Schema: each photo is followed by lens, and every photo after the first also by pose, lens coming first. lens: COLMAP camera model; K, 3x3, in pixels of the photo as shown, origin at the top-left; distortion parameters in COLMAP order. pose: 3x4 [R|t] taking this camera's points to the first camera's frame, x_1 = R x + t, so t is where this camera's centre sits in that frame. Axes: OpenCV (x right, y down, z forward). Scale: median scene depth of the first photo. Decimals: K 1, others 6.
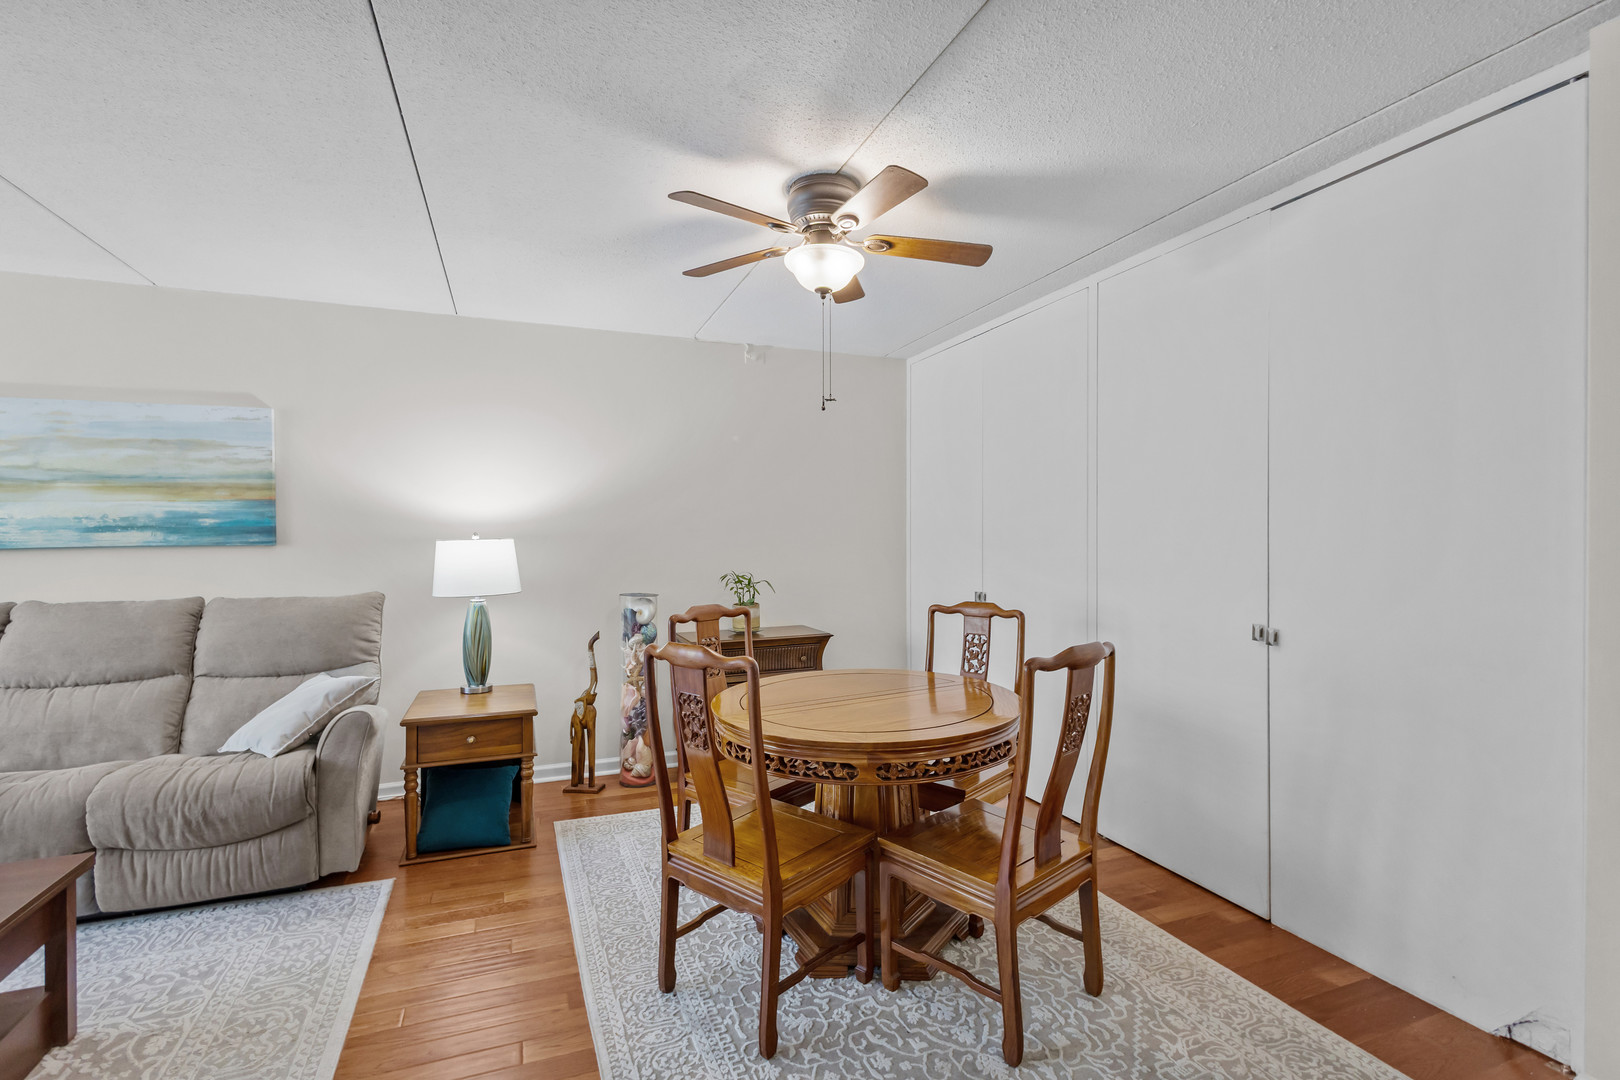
lens RADIAL K [[741.9, 0, 815.3], [0, 741.9, 538.7], [0, 0, 1]] dist [0.009267, -0.003488]
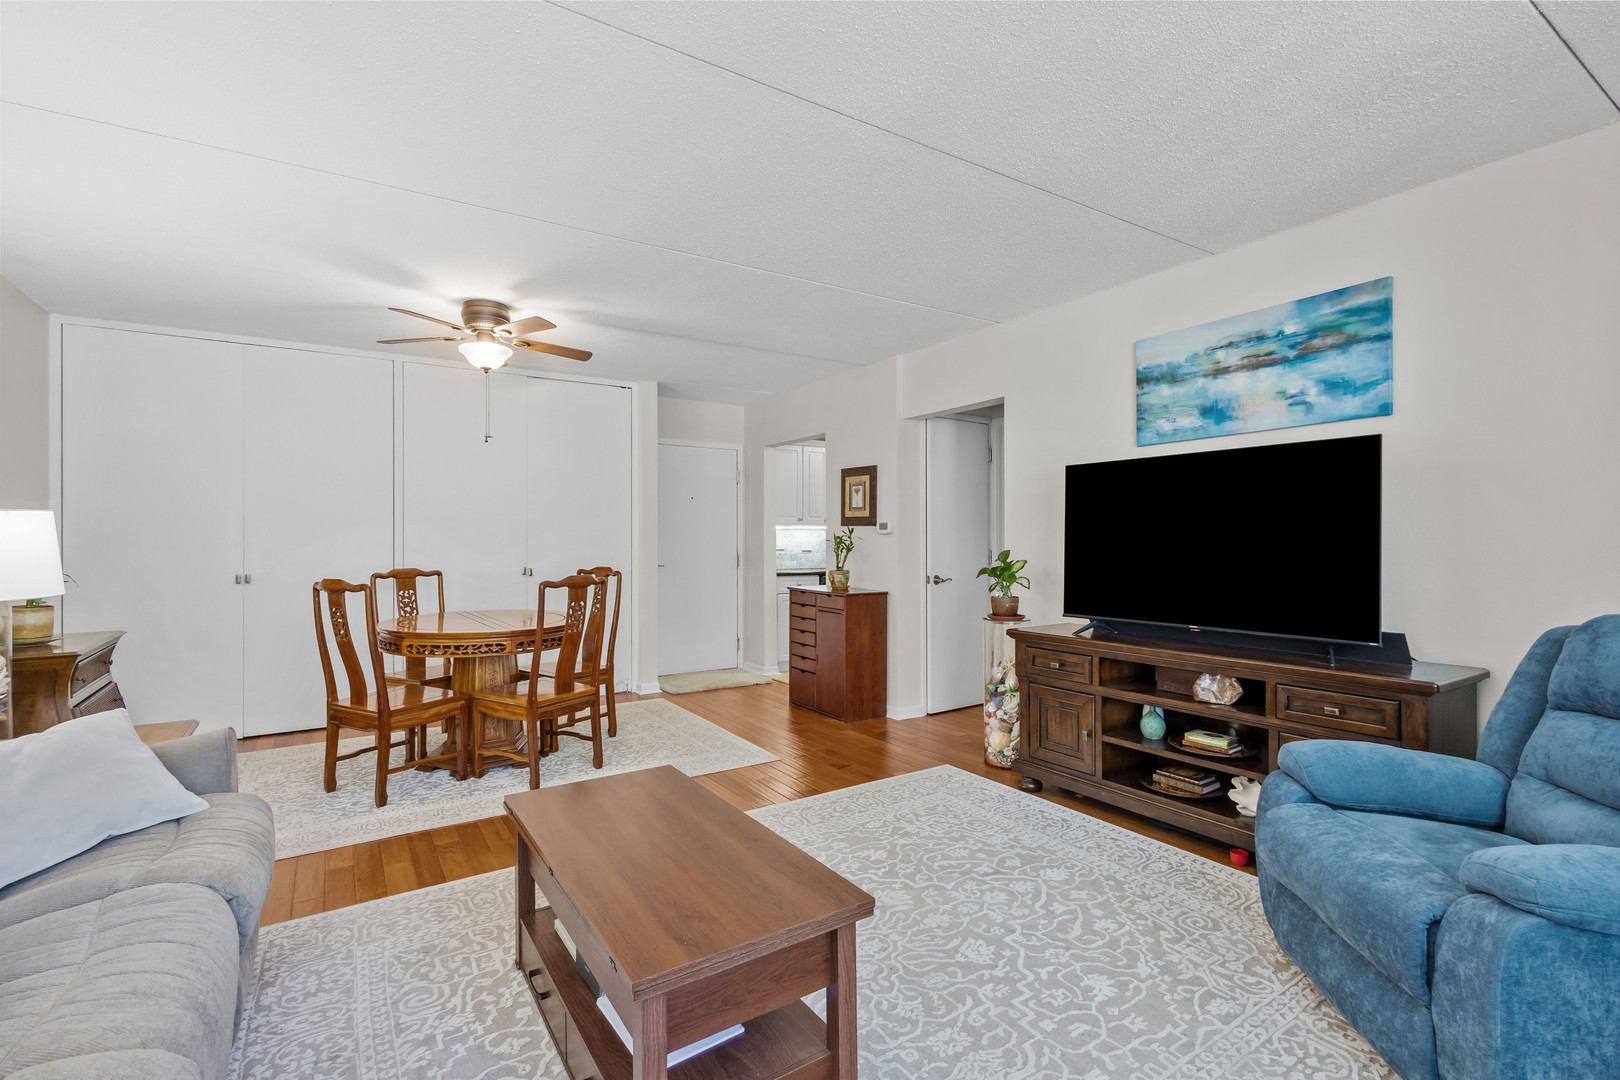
lens RADIAL K [[741.9, 0, 809.2], [0, 741.9, 545.9], [0, 0, 1]] dist [0.009267, -0.003488]
pose [[-0.198886, -0.005387, 0.980008, -1.318526], [0.009008, 0.999933, 0.007324, 0.036344], [-0.979981, 0.010284, -0.198824, 0.490476]]
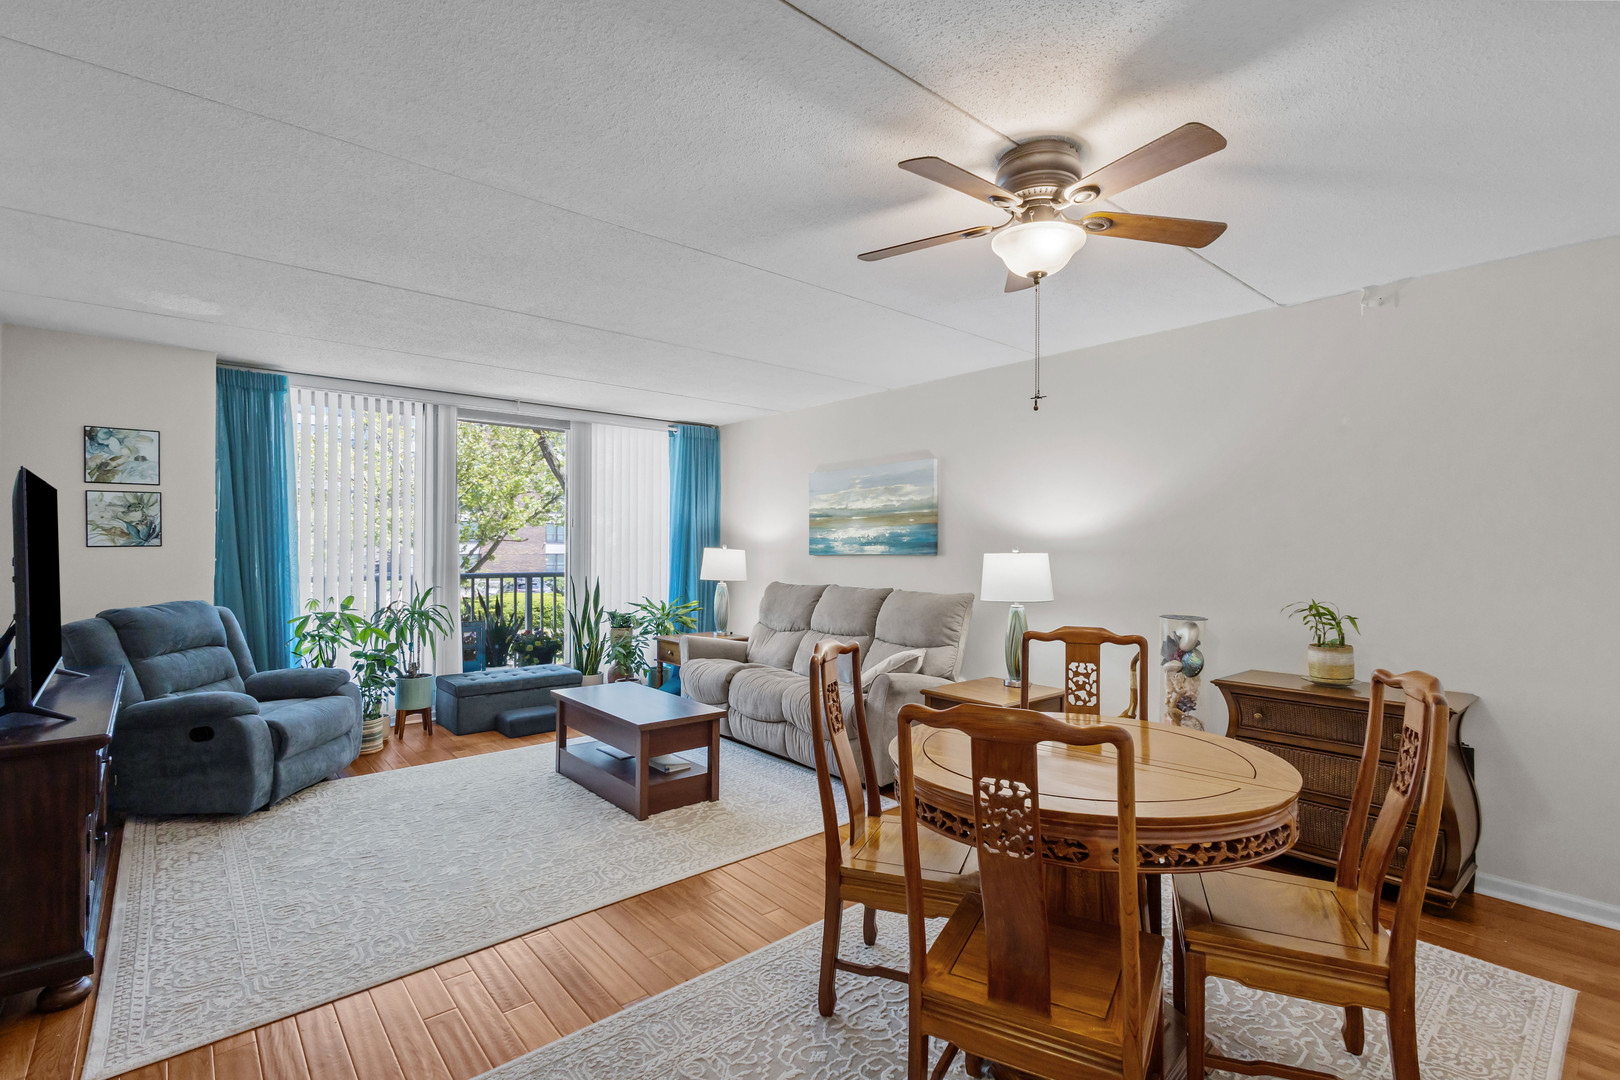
lens RADIAL K [[741.9, 0, 800.9], [0, 741.9, 541.8], [0, 0, 1]] dist [0.009267, -0.003488]
pose [[0.321905, -0.001612, -0.946771, 0.585310], [-0.011662, 0.999916, -0.005668, -0.006687], [0.946700, 0.012866, 0.321859, 0.350806]]
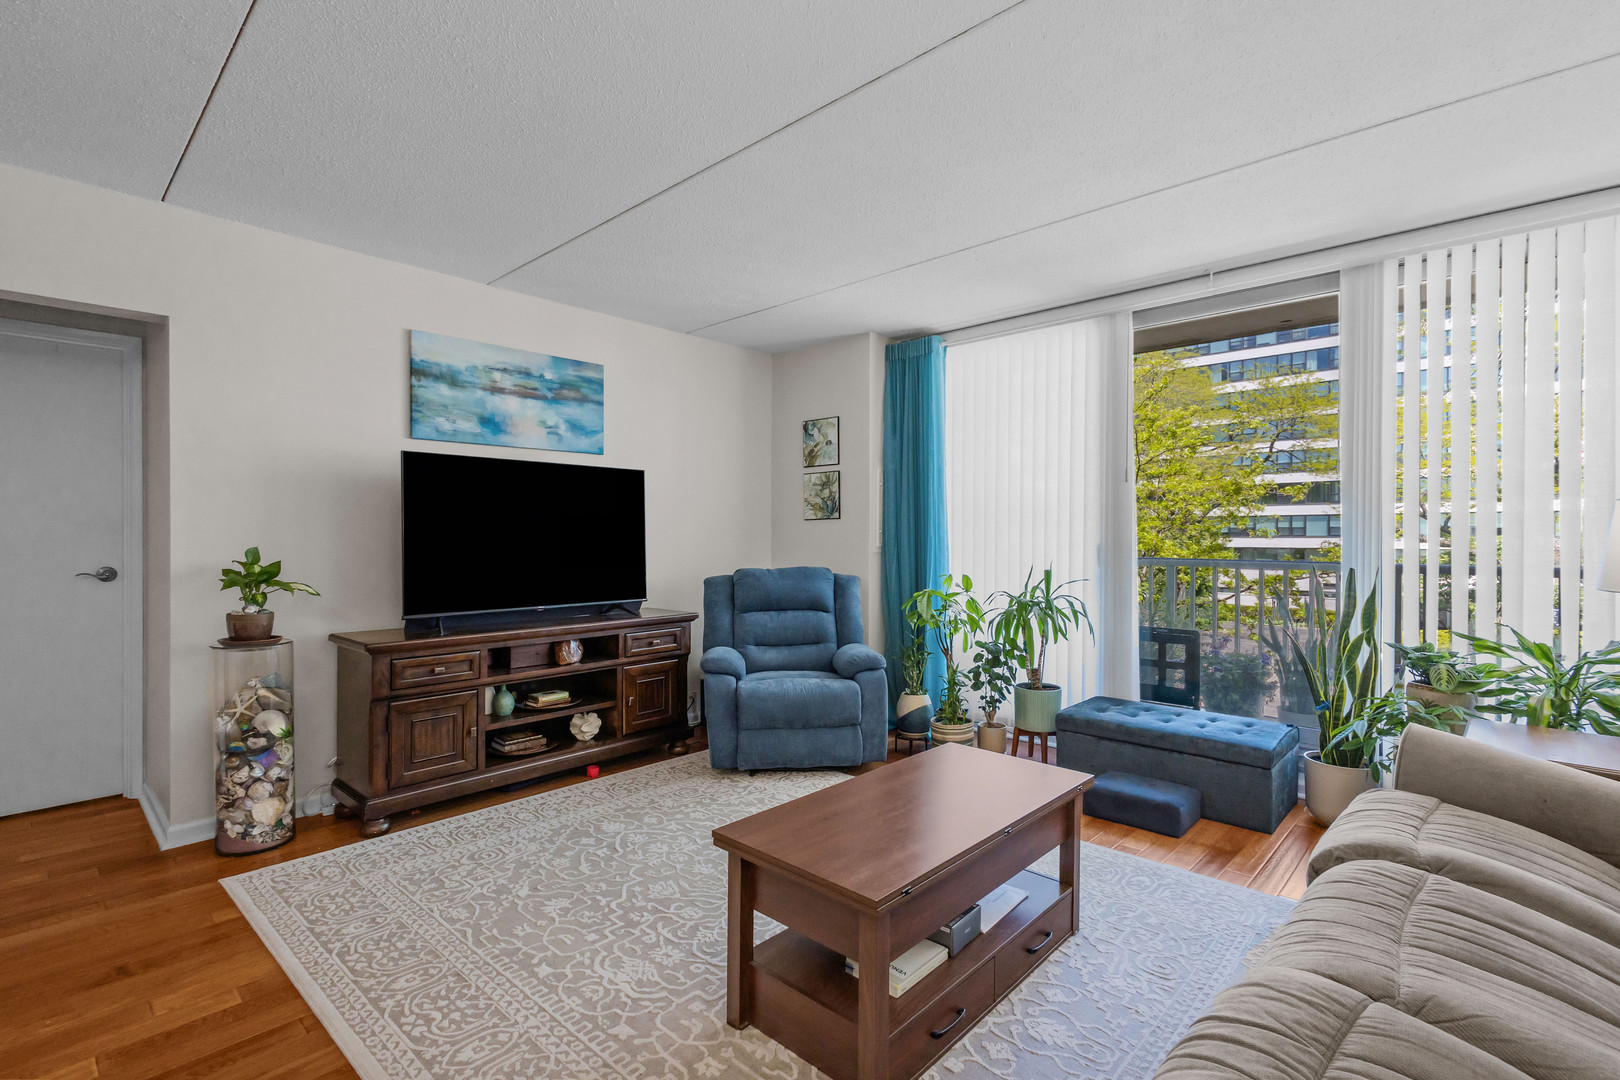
lens RADIAL K [[741.9, 0, 815.2], [0, 741.9, 545.6], [0, 0, 1]] dist [0.009267, -0.003488]
pose [[-0.899834, 0.004154, -0.436213, -0.370373], [-0.005047, 0.999789, 0.019930, 0.032044], [0.436203, 0.020135, -0.899623, 1.026535]]
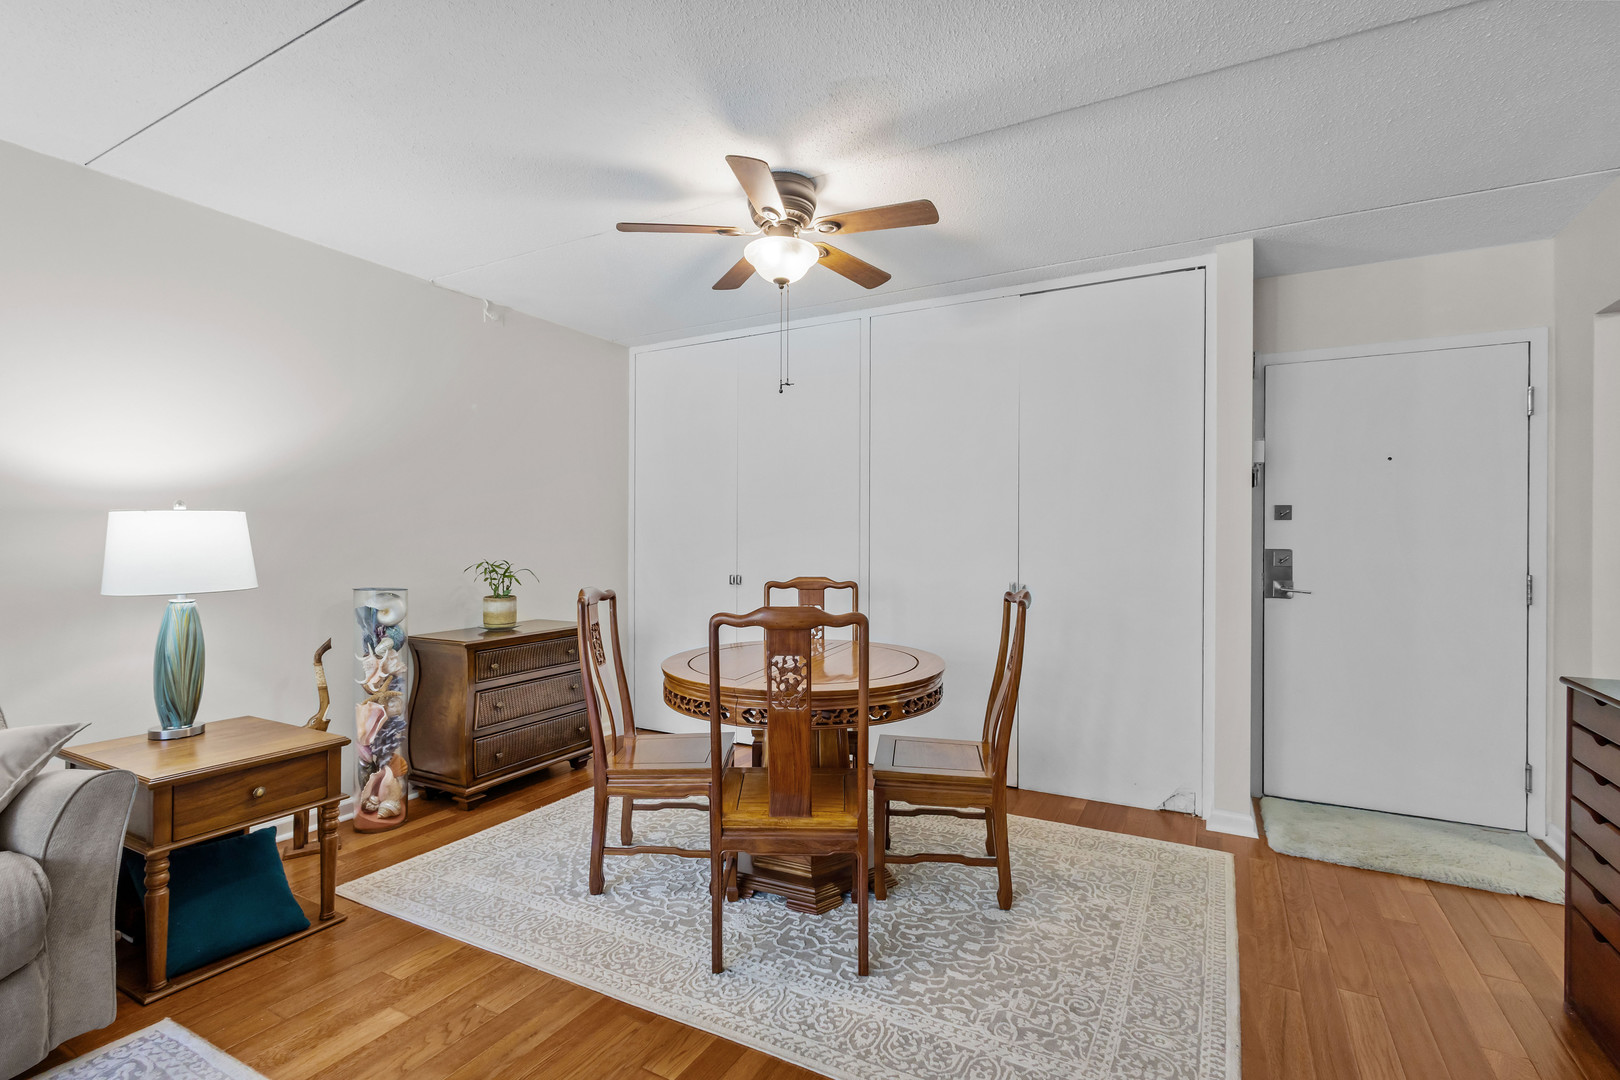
lens RADIAL K [[741.9, 0, 809.7], [0, 741.9, 540.9], [0, 0, 1]] dist [0.009267, -0.003488]
pose [[0.770758, 0.003438, 0.637118, -0.498457], [-0.000658, 0.999989, -0.004601, 0.034625], [-0.637127, 0.003127, 0.770752, 0.119386]]
